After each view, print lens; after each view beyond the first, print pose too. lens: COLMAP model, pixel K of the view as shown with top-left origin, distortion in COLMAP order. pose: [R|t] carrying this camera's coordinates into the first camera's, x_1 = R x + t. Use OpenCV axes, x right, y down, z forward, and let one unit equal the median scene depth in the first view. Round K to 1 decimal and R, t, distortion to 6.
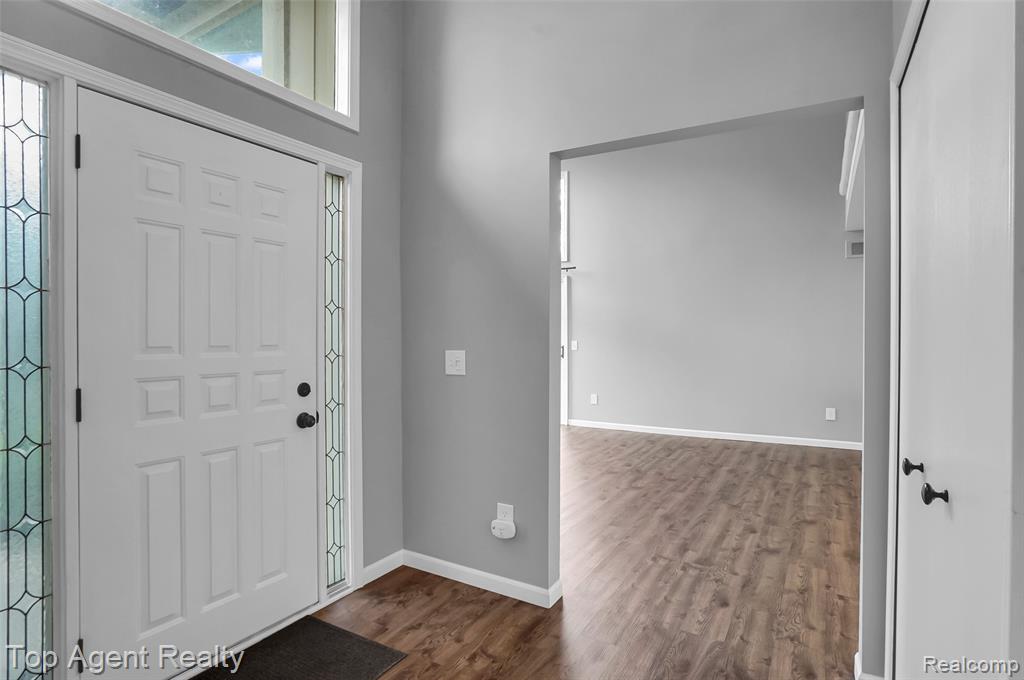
lens RADIAL K [[530.1, 0, 512.0], [0, 530.1, 340.0], [0, 0, 1]] dist [-0.072689, 0.026450]
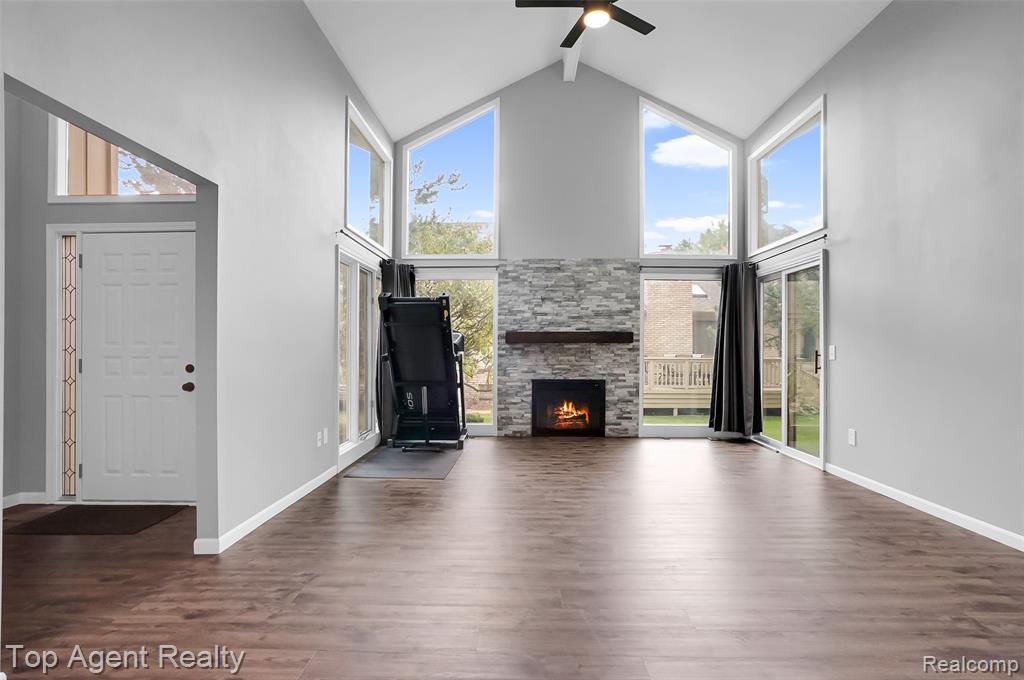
lens RADIAL K [[524.6, 0, 514.0], [0, 524.6, 343.0], [0, 0, 1]] dist [-0.041593, 0.021766]
pose [[0.497506, -0.007032, -0.867432, 1.632968], [-0.004347, 0.999934, -0.010600, 0.025574], [0.867450, 0.009044, 0.497442, 1.120157]]
